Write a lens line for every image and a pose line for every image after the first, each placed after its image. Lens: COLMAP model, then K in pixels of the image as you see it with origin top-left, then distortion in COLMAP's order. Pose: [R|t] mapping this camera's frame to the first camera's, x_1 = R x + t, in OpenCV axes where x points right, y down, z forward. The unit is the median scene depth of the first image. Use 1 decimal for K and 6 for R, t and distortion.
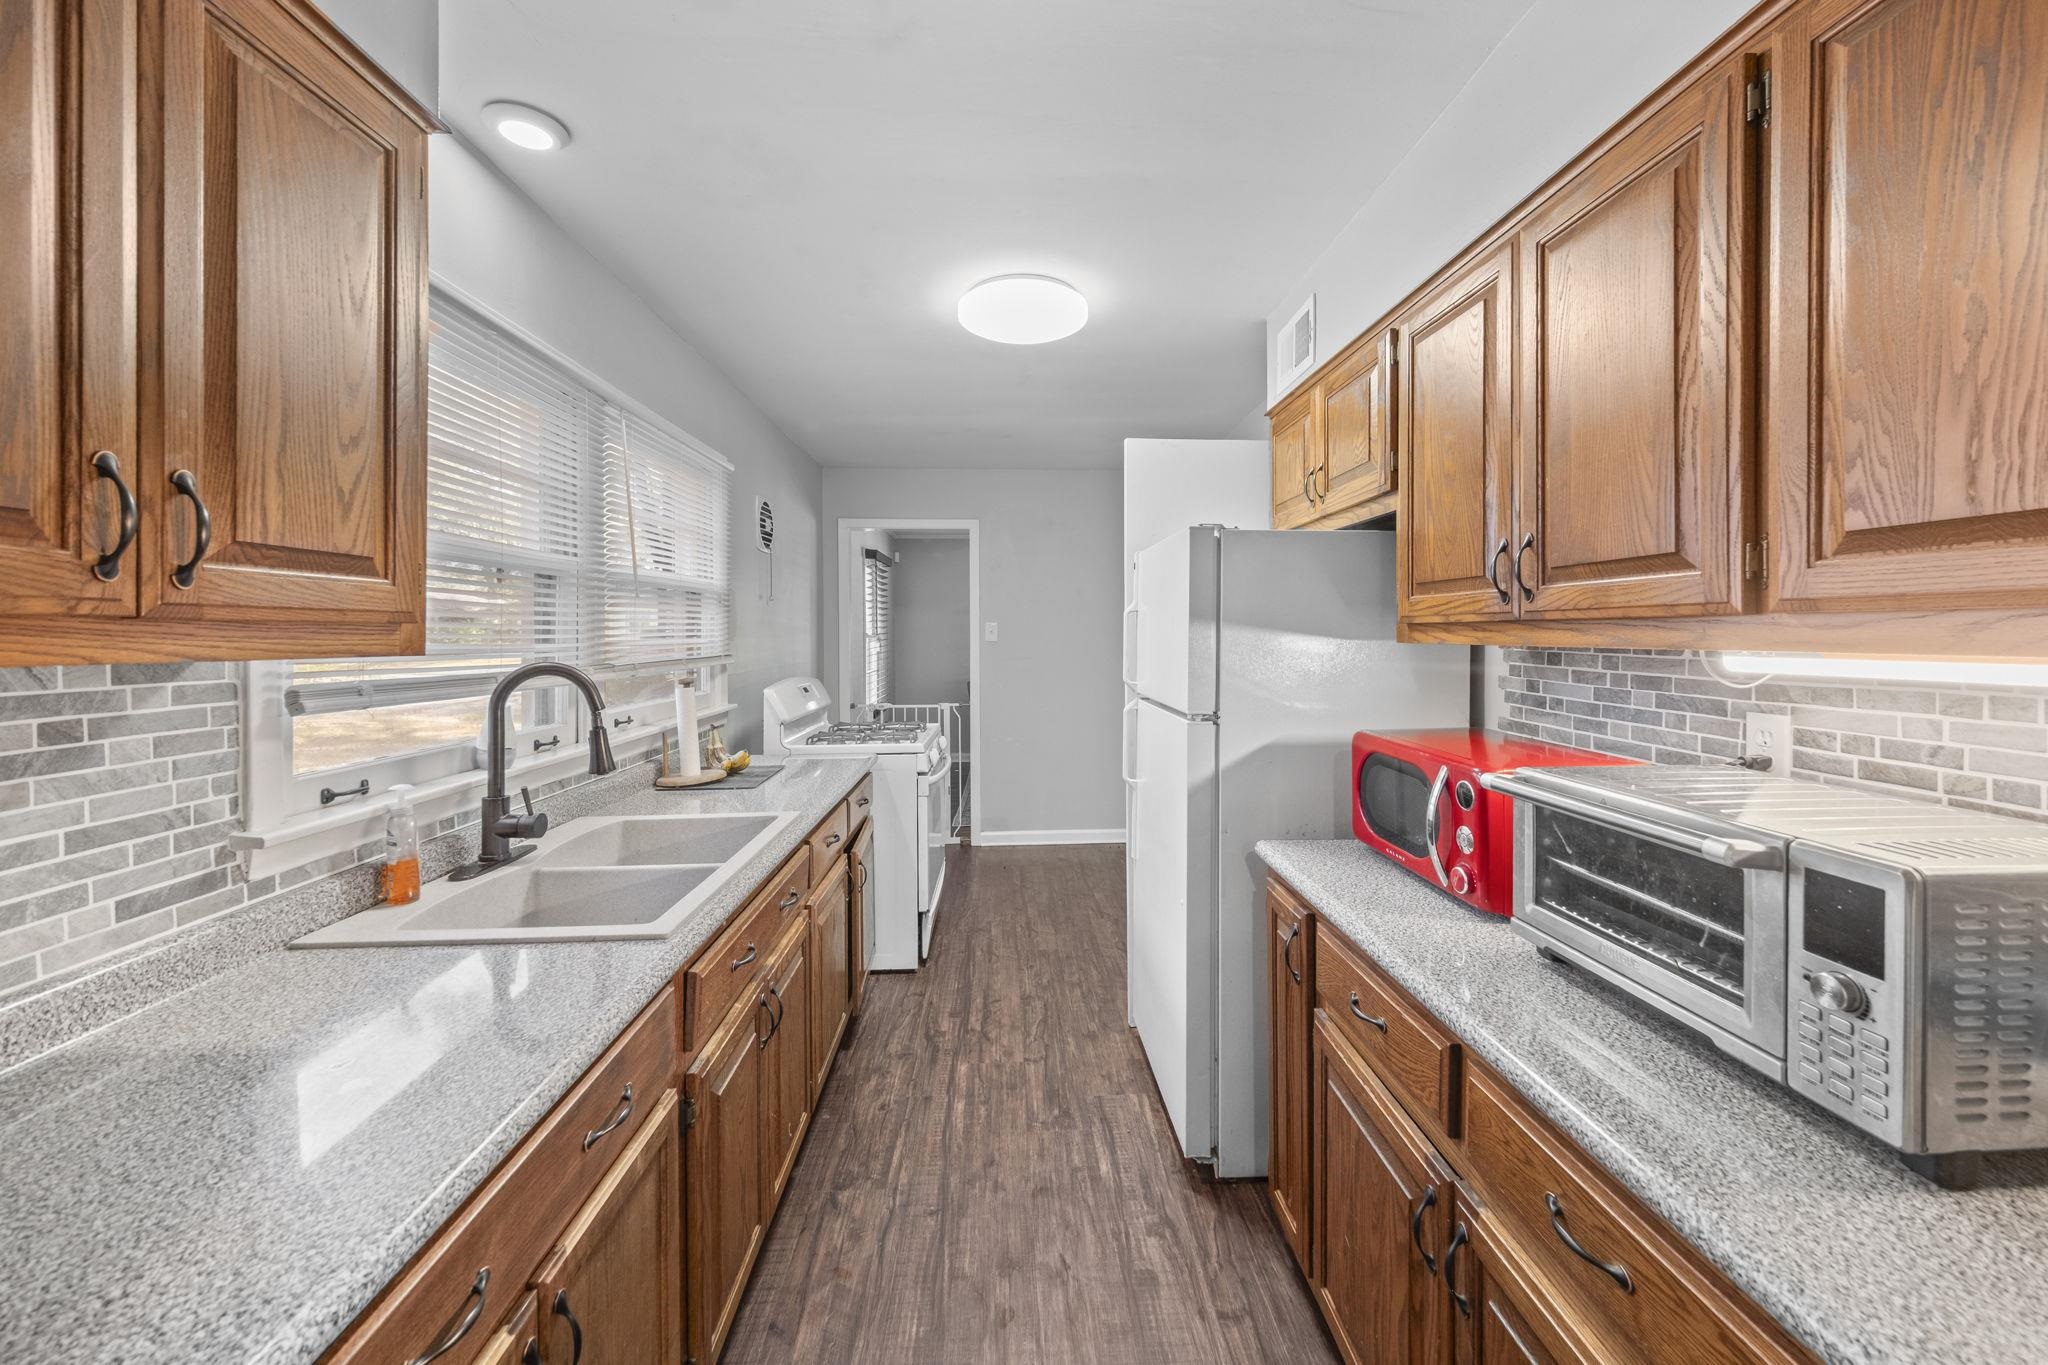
lens RADIAL K [[801.0, 0, 1048.5], [0, 801.0, 632.1], [0, 0, 1]] dist [0.010684, -0.004362]
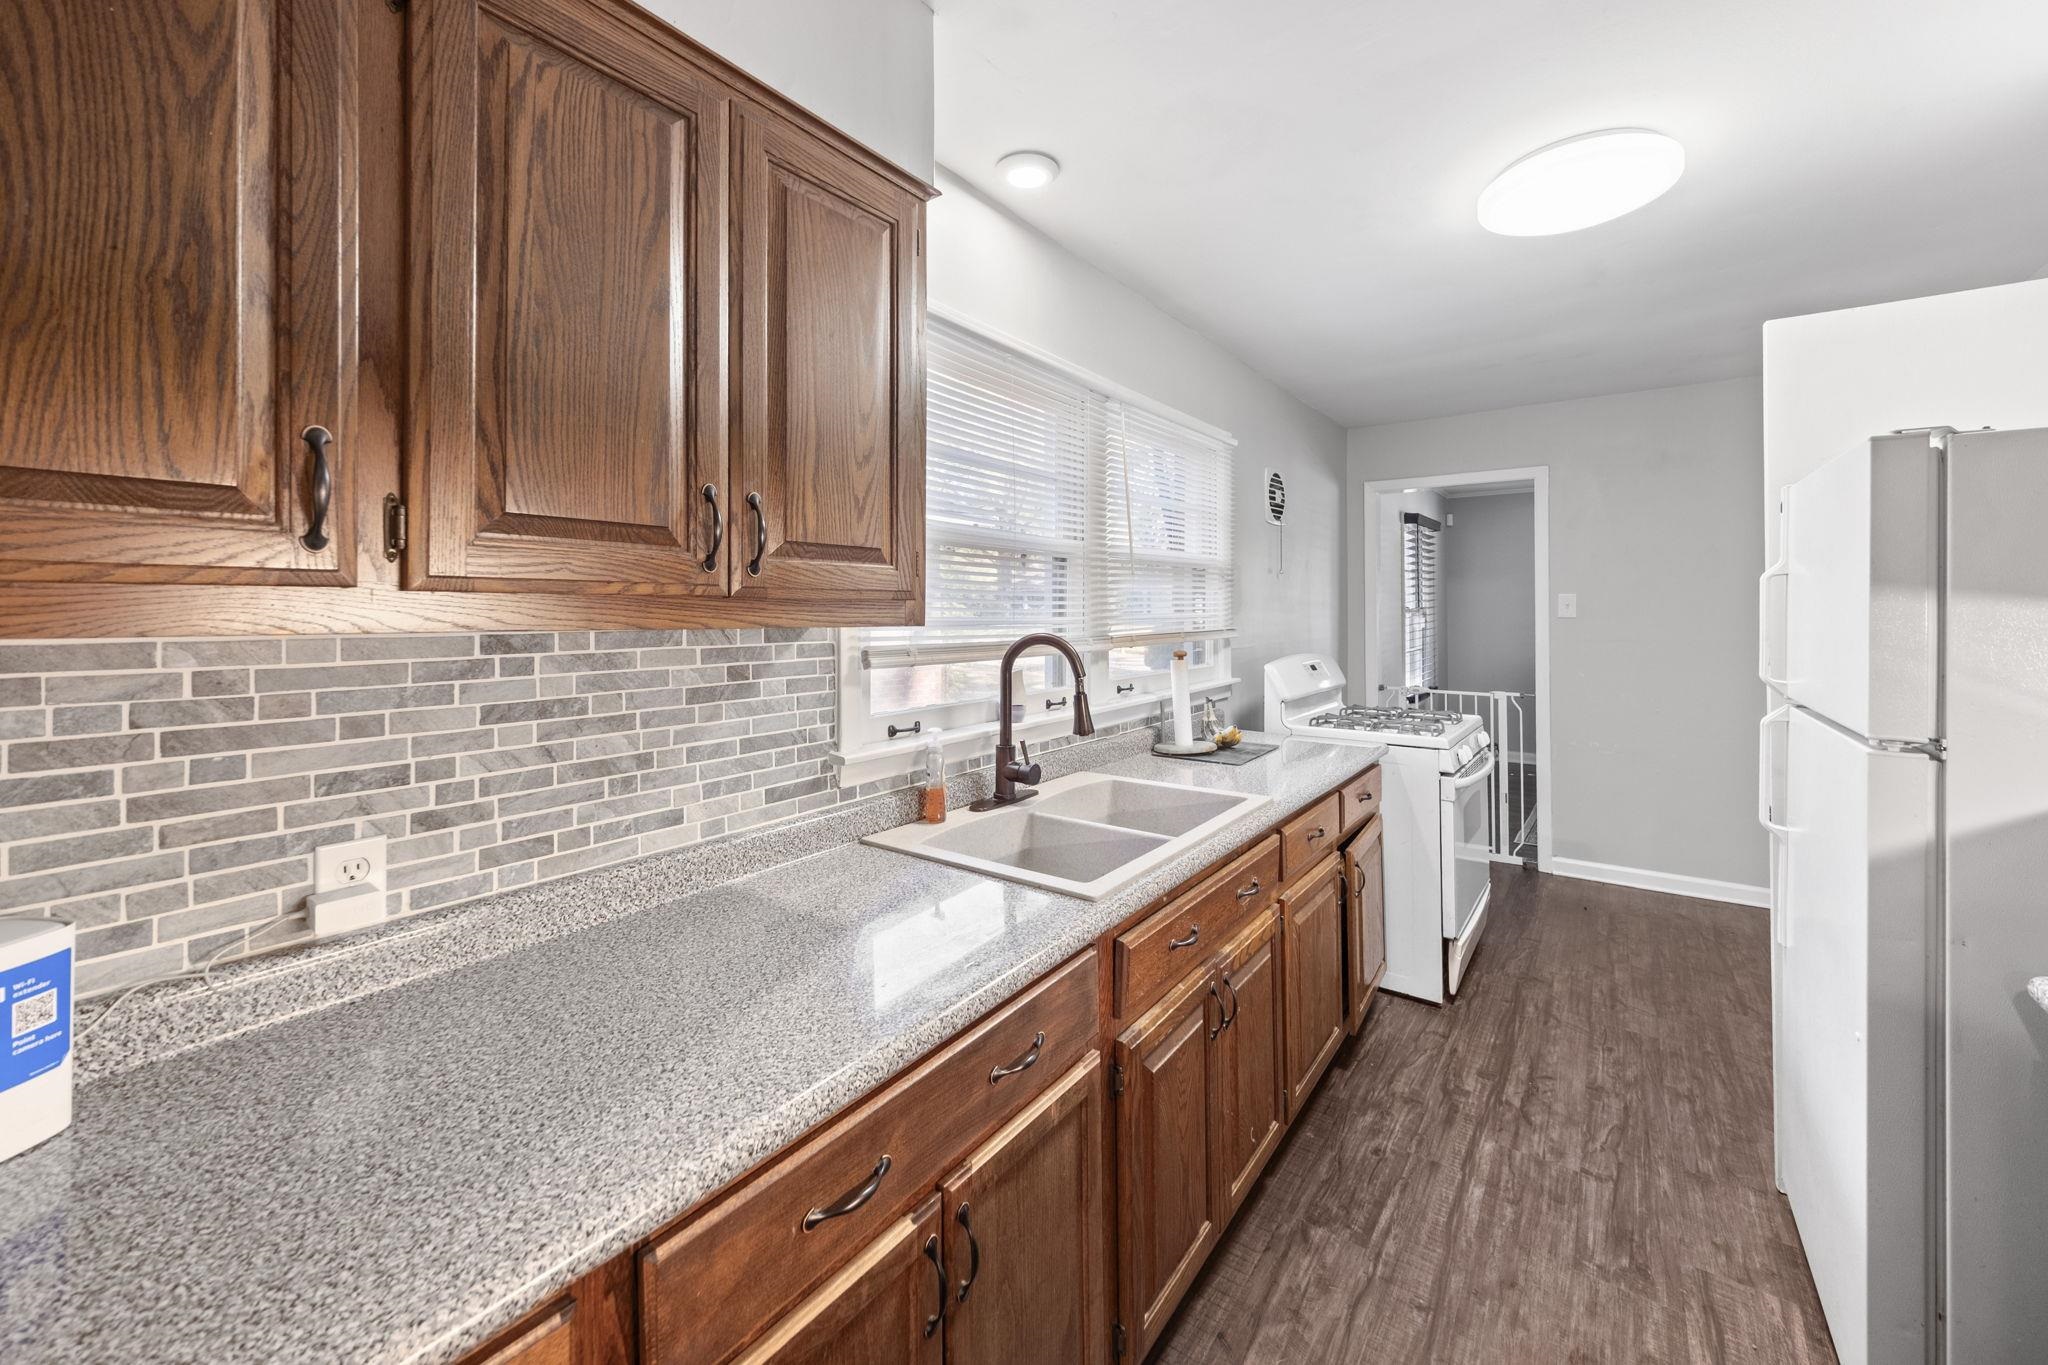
lens RADIAL K [[801.0, 0, 1035.3], [0, 801.0, 602.9], [0, 0, 1]] dist [0.010684, -0.004362]
pose [[0.762088, -0.002977, -0.647467, 0.105712], [0.000443, 0.999992, -0.004077, -0.000588], [0.647474, 0.002820, 0.762083, 0.125181]]
